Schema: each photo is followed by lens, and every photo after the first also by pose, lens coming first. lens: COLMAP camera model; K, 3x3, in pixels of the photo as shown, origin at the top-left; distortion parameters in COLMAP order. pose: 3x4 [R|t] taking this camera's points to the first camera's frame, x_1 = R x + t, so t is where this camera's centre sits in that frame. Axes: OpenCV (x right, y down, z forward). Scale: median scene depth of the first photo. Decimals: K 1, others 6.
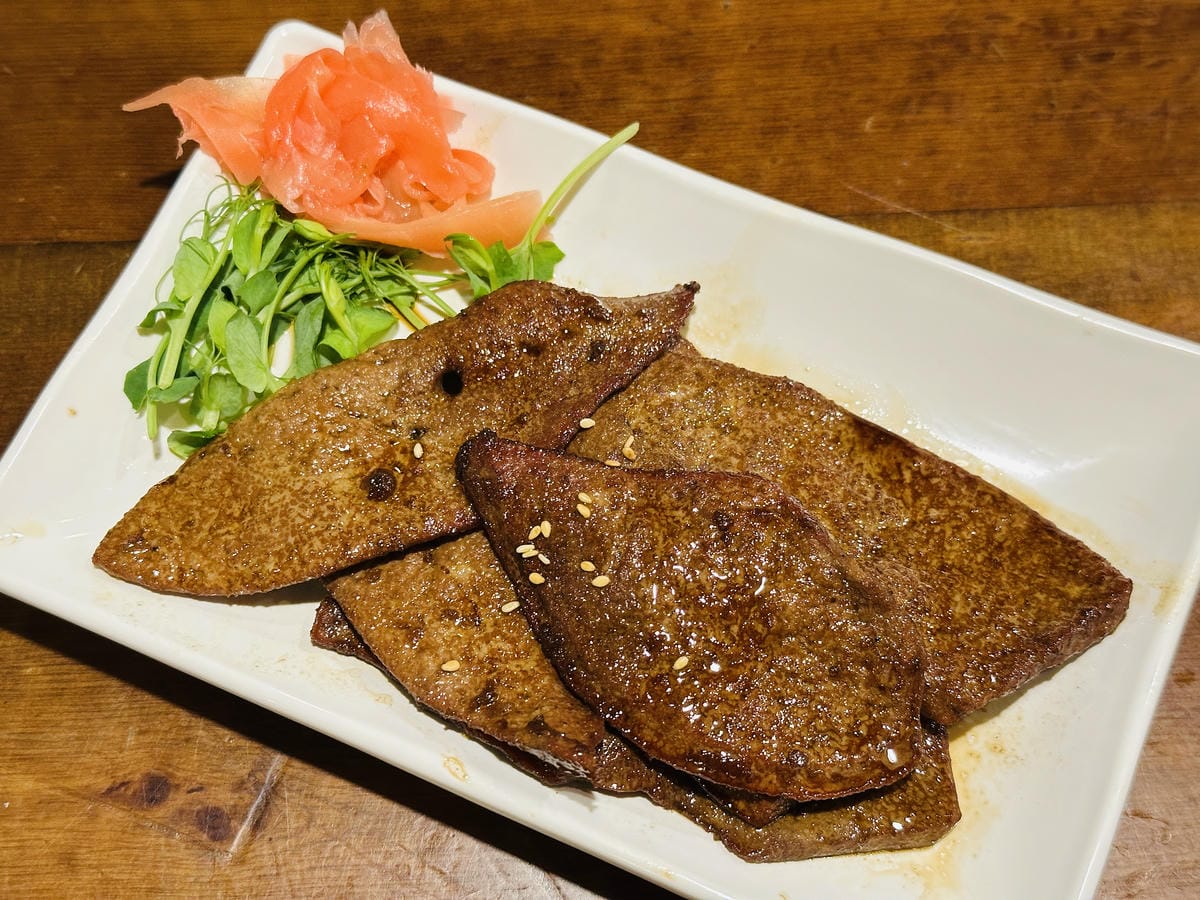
lens RADIAL K [[1780.5, 0, 600.0], [0, 1780.5, 450.0], [0, 0, 1]] dist [0.018178, 0.064172]
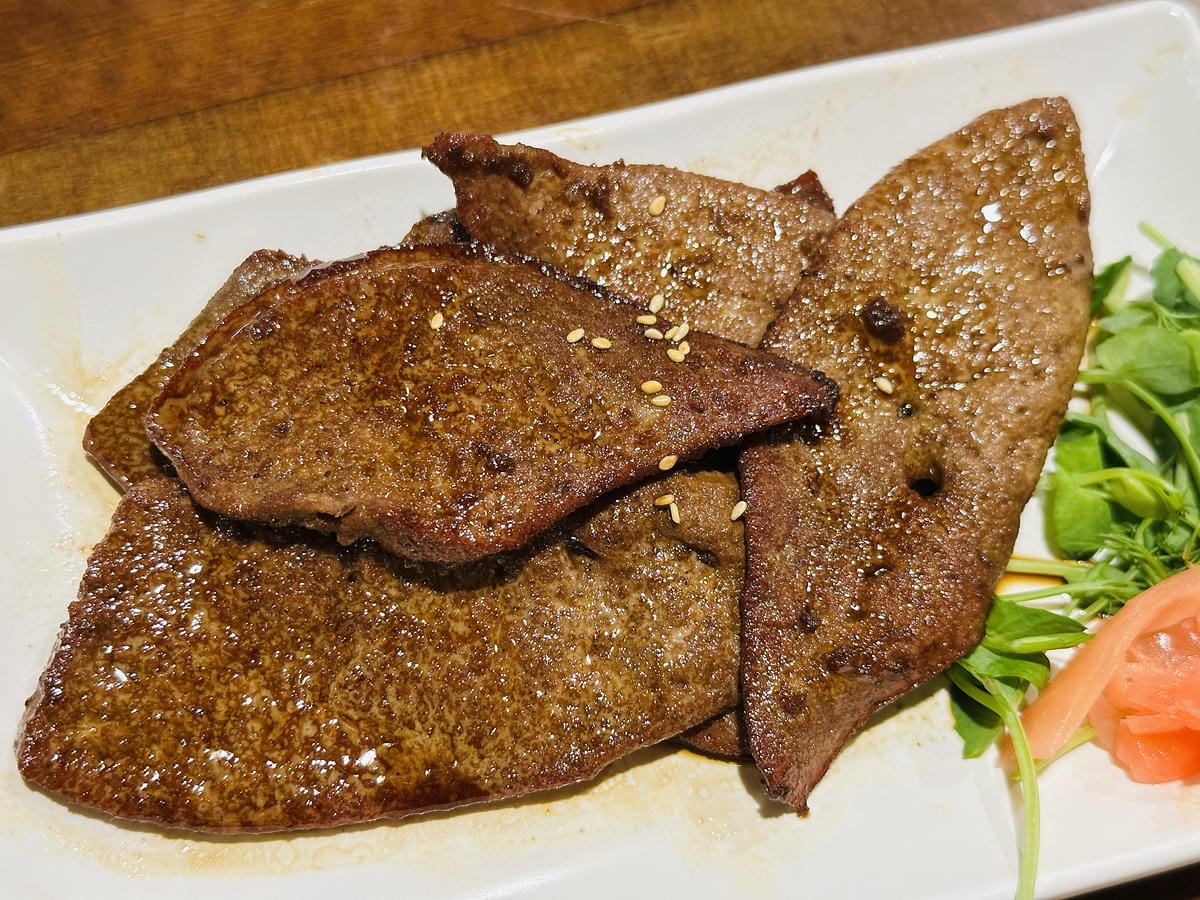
lens RADIAL K [[1780.5, 0, 600.0], [0, 1780.5, 450.0], [0, 0, 1]] dist [0.018178, 0.064172]
pose [[-0.775365, 0.574549, -0.262113, 0.224082], [-0.582224, -0.489611, 0.649073, -0.462985], [0.244591, 0.655877, 0.714143, 0.435859]]
